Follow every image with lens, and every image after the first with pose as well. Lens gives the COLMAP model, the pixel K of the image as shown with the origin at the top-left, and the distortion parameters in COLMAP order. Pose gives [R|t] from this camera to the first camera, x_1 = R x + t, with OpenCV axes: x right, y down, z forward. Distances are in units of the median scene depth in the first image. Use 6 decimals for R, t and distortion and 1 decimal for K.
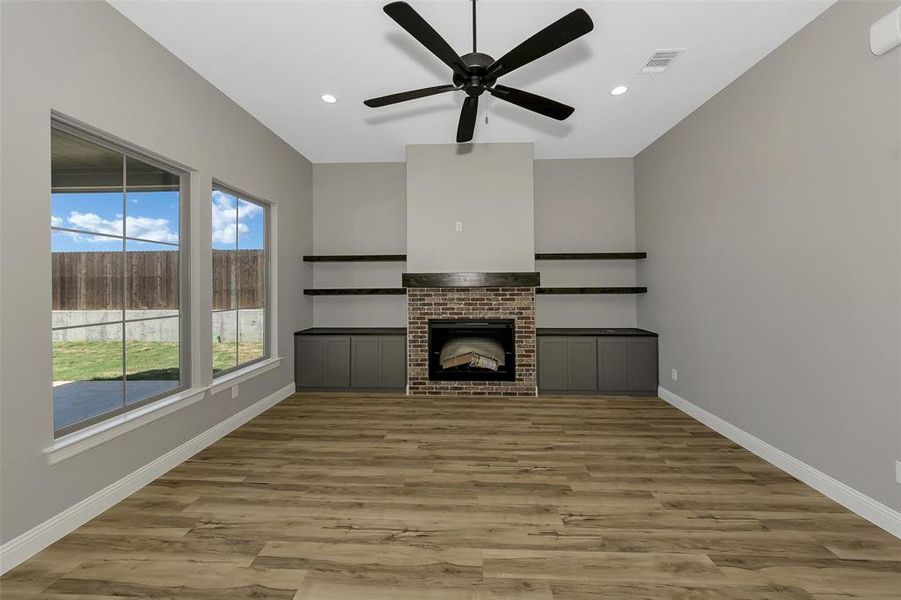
lens RADIAL K [[324.3, 0, 454.1], [0, 324.3, 283.3], [0, 0, 1]] dist [0.014943, -0.010544]
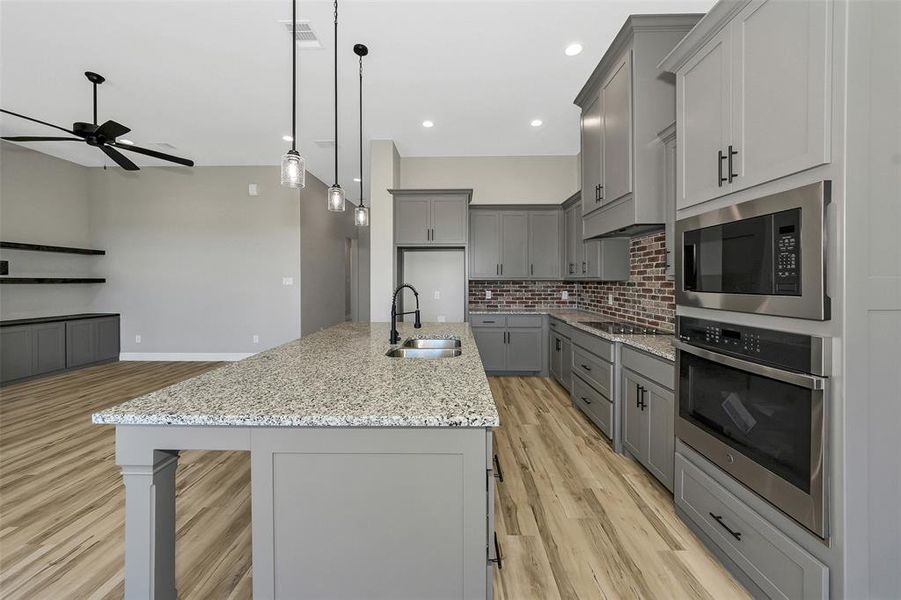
lens RADIAL K [[323.0, 0, 448.1], [0, 323.0, 281.6], [0, 0, 1]] dist [0.000233, 0.000012]
pose [[-0.023074, 0.005134, 0.999721, -0.719205], [0.003467, 0.999981, -0.005055, 0.037033], [-0.999728, 0.003349, -0.023092, -0.305575]]
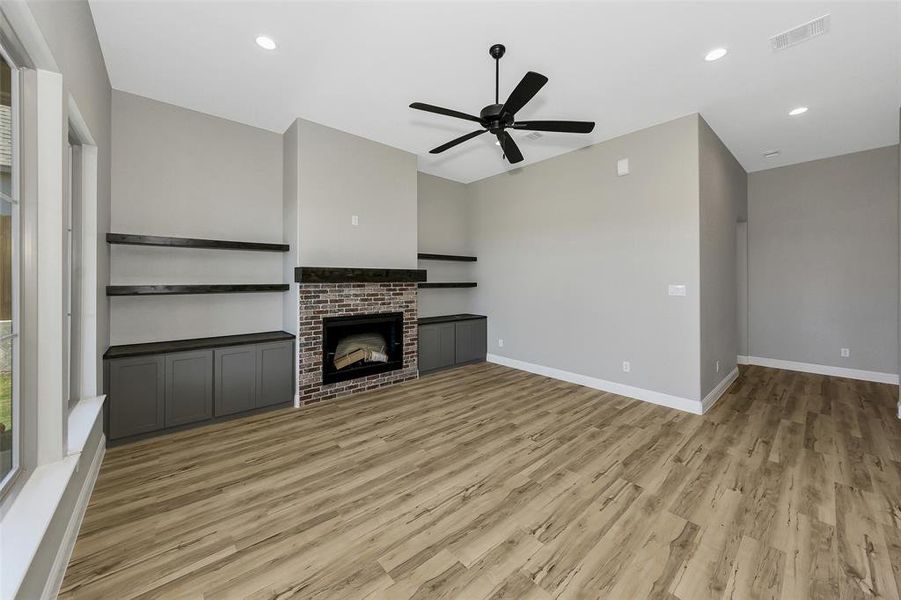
lens RADIAL K [[329.5, 0, 450.1], [0, 329.5, 283.8], [0, 0, 1]] dist [0.000284, -0.000126]
pose [[0.725740, -0.001896, 0.687966, -0.460974], [-0.007576, 0.999914, 0.010747, 0.002298], [-0.687927, -0.013012, 0.725663, 0.086492]]
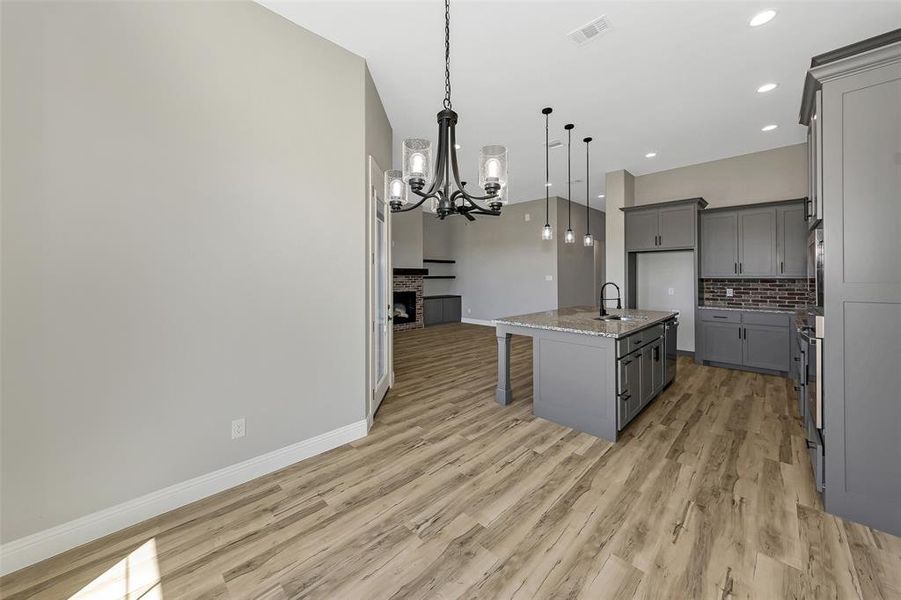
lens RADIAL K [[320.3, 0, 452.8], [0, 320.3, 273.7], [0, 0, 1]] dist [-0.000034, -0.000036]
pose [[0.672978, 0.011842, 0.739568, -1.143978], [-0.001922, 0.999896, -0.014261, 0.028234], [-0.739660, 0.008175, 0.672931, -0.523888]]
